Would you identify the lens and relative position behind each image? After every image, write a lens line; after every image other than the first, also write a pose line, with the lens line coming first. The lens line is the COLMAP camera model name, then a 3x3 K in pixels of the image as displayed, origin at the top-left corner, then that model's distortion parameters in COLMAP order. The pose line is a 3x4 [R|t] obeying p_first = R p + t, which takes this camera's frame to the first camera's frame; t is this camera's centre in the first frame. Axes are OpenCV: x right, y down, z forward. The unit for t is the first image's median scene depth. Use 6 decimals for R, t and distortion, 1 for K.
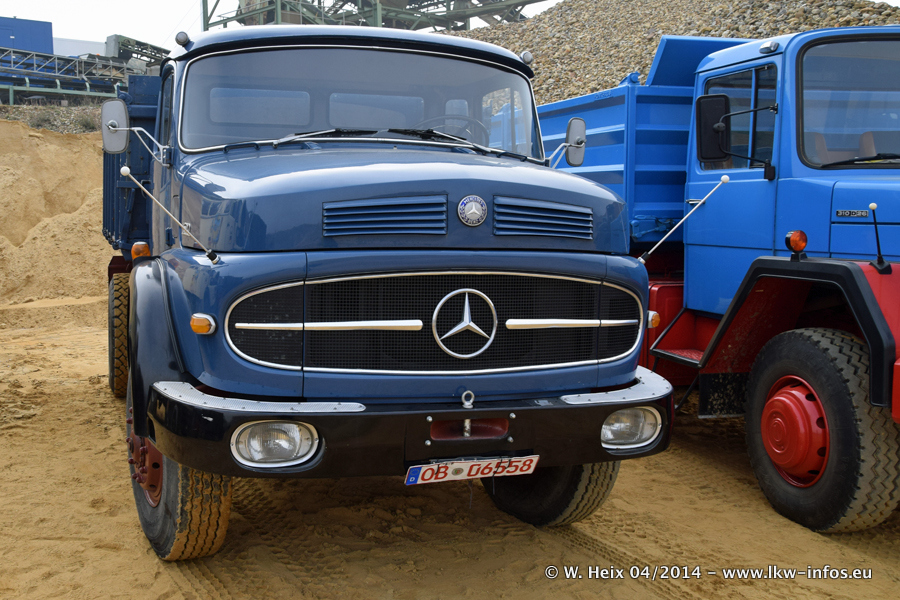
lens RADIAL K [[962.3, 0, 395.3], [0, 962.3, 269.8], [0, 0, 1]] dist [-0.058537, 0.000000]
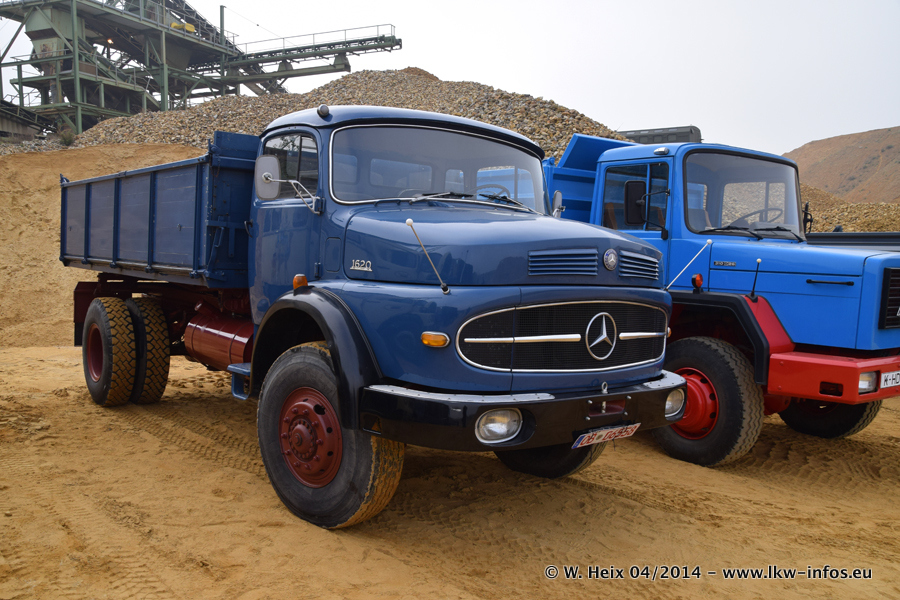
lens RADIAL K [[811.5, 0, 385.5], [0, 811.5, 296.5], [0, 0, 1]] dist [-0.090786, 0.049948]
pose [[0.918197, 0.005932, 0.396079, -0.594867], [-0.008196, 0.999958, 0.004024, -0.005616], [-0.396039, -0.006941, 0.918207, 0.002627]]
